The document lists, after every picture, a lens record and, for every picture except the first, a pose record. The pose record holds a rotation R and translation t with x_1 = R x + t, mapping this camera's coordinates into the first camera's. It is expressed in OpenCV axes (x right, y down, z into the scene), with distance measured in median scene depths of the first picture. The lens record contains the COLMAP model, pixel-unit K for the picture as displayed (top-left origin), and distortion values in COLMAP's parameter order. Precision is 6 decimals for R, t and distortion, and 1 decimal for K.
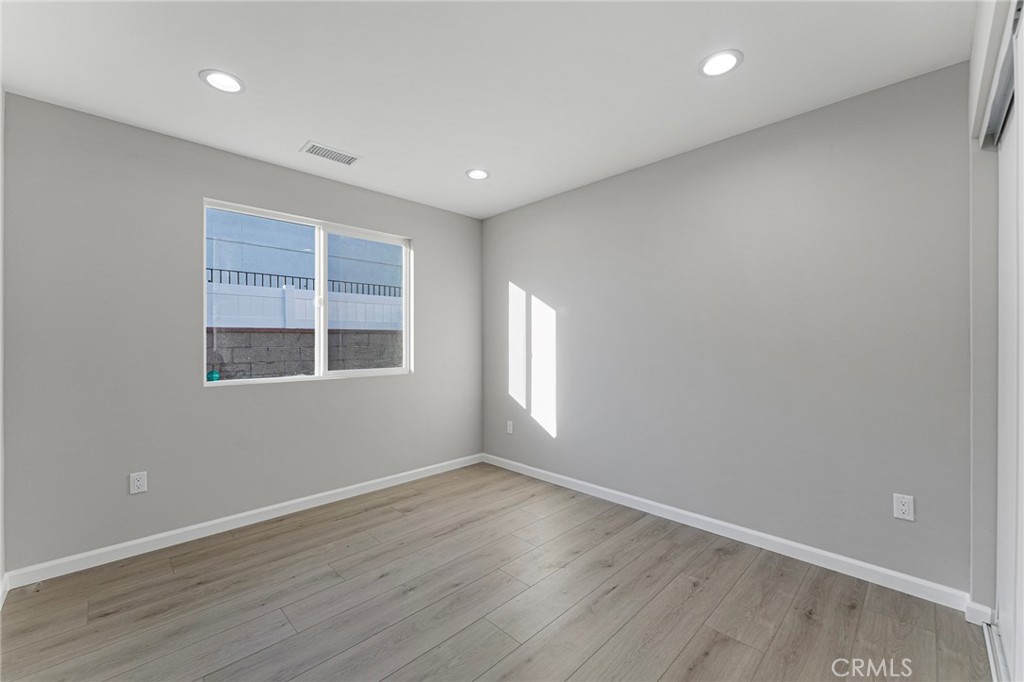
lens RADIAL K [[410.7, 0, 512.3], [0, 410.7, 344.0], [0, 0, 1]] dist [0.000053, -0.000219]
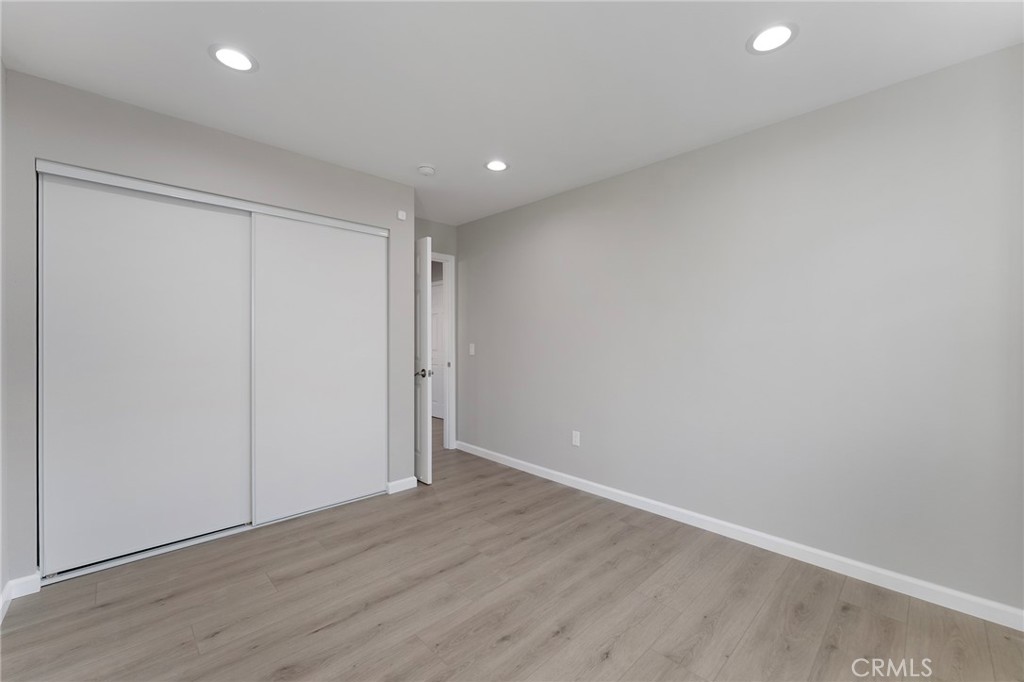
lens RADIAL K [[410.7, 0, 512.3], [0, 410.7, 344.0], [0, 0, 1]] dist [0.000053, -0.000219]
pose [[-0.999997, 0.000617, 0.002202, -0.169325], [0.000624, 0.999995, 0.003063, 0.002952], [-0.002200, 0.003064, -0.999993, 2.004177]]
